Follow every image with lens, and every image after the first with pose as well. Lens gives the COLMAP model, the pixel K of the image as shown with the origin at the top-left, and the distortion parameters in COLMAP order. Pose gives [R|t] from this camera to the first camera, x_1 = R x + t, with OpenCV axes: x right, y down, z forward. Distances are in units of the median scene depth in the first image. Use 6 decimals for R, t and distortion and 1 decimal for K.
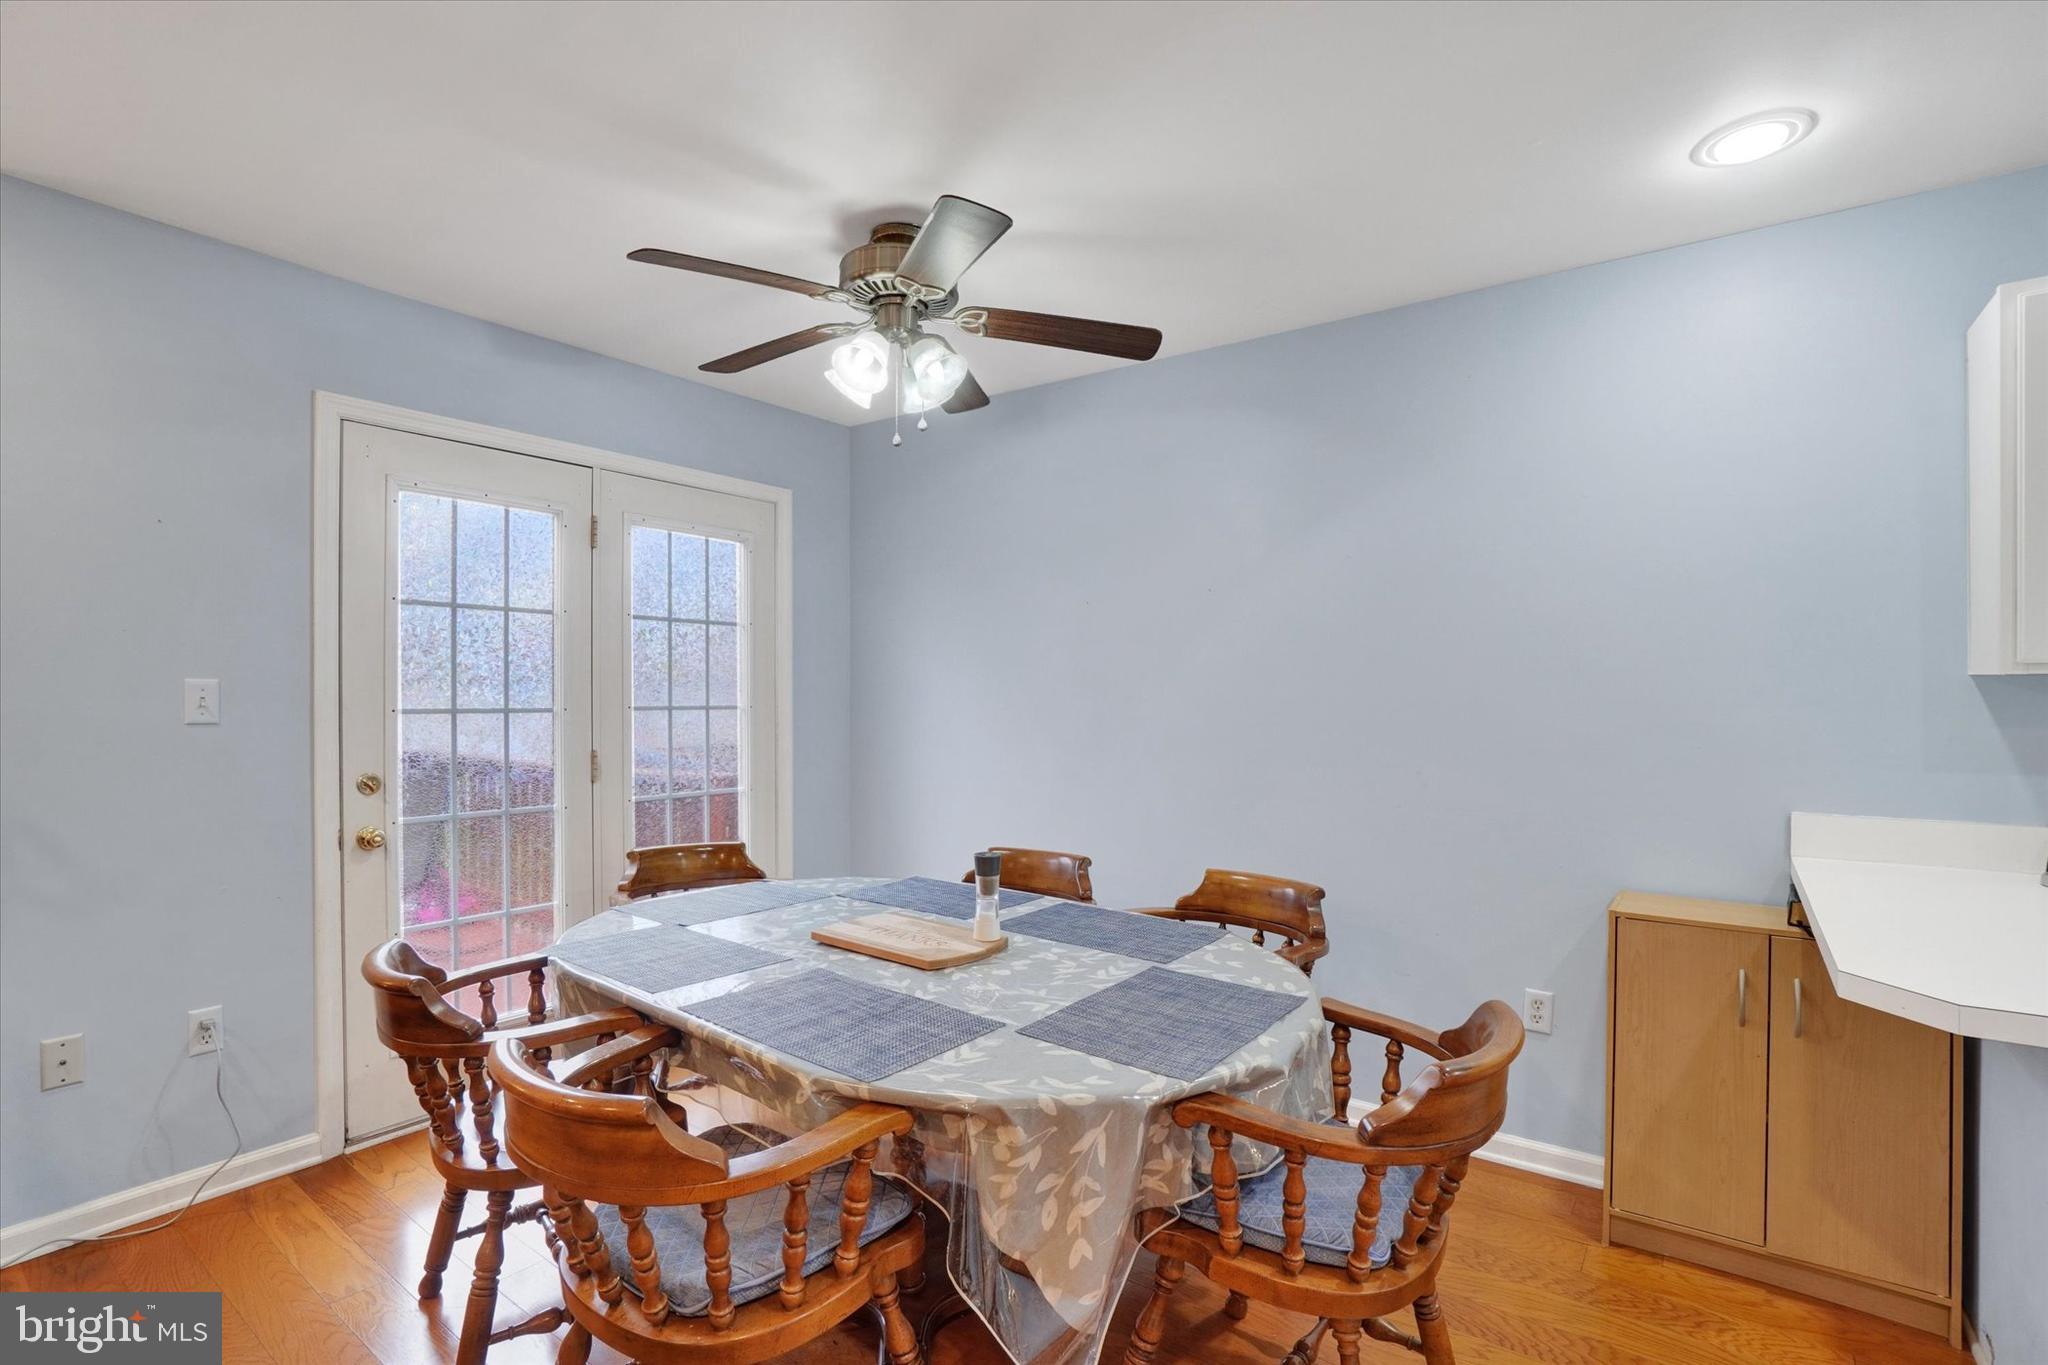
lens RADIAL K [[973.1, 0, 1019.6], [0, 973.1, 692.6], [0, 0, 1]] dist [-0.002781, -0.000028]
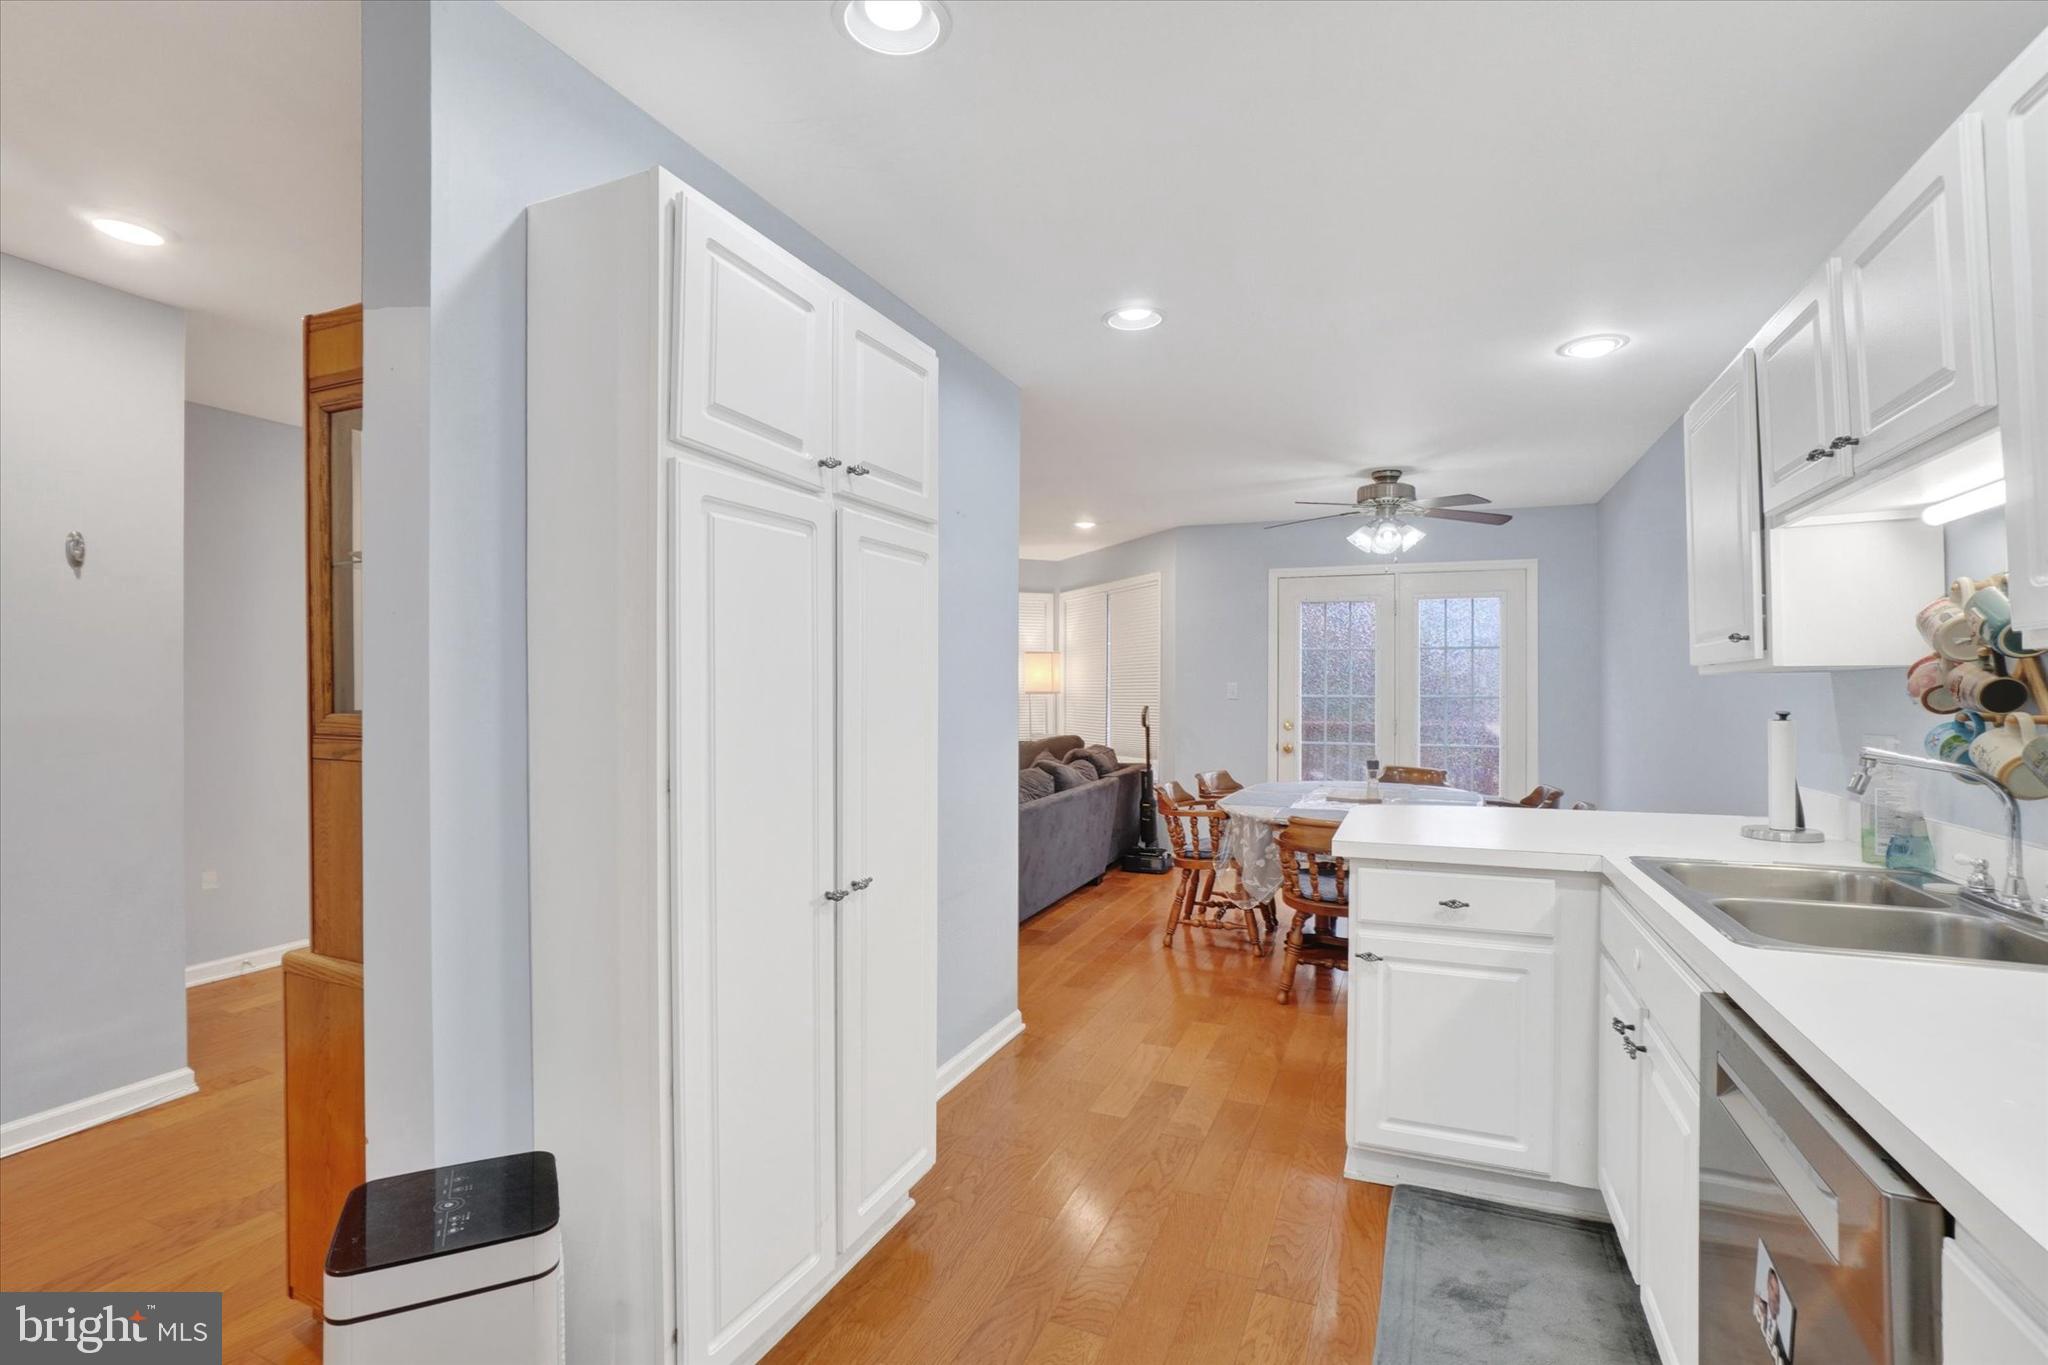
lens RADIAL K [[973.1, 0, 1019.6], [0, 973.1, 692.6], [0, 0, 1]] dist [-0.002781, -0.000028]
pose [[0.260866, 0.010728, -0.965315, 1.448488], [-0.003050, 0.999942, 0.010288, -0.011623], [0.965370, 0.000260, 0.260884, -0.272984]]
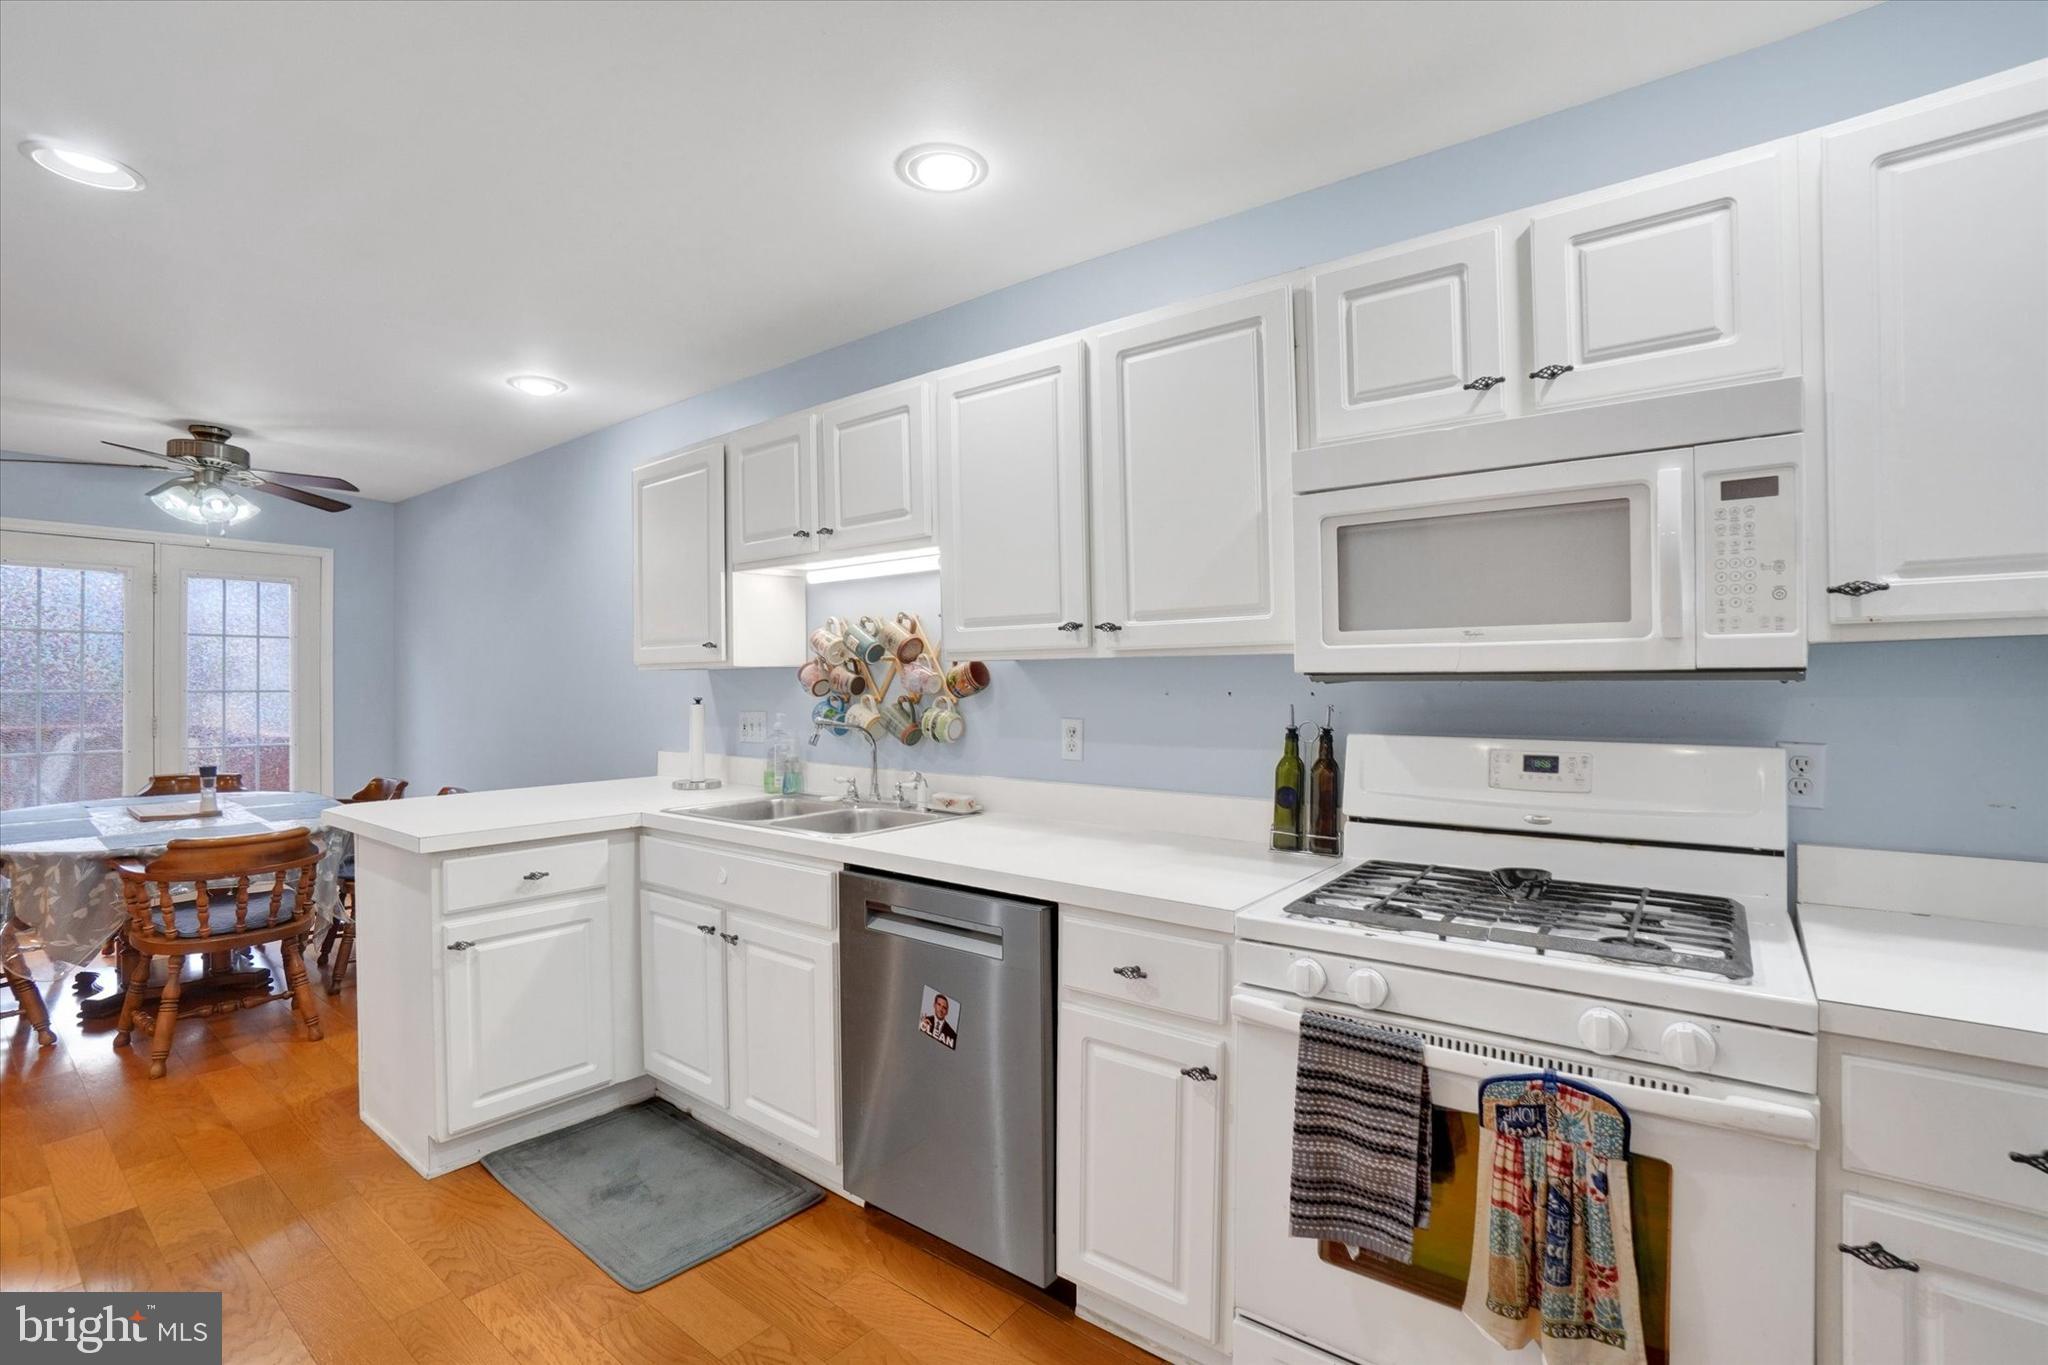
lens RADIAL K [[950.5, 0, 1024.0], [0, 950.5, 682.5], [0, 0, 1]] dist [-0.000711, 0.000393]
pose [[0.999199, 0.006259, -0.039528, 1.230080], [-0.006275, 0.999980, -0.000275, -0.009433], [0.039526, 0.000522, 0.999218, -0.599673]]
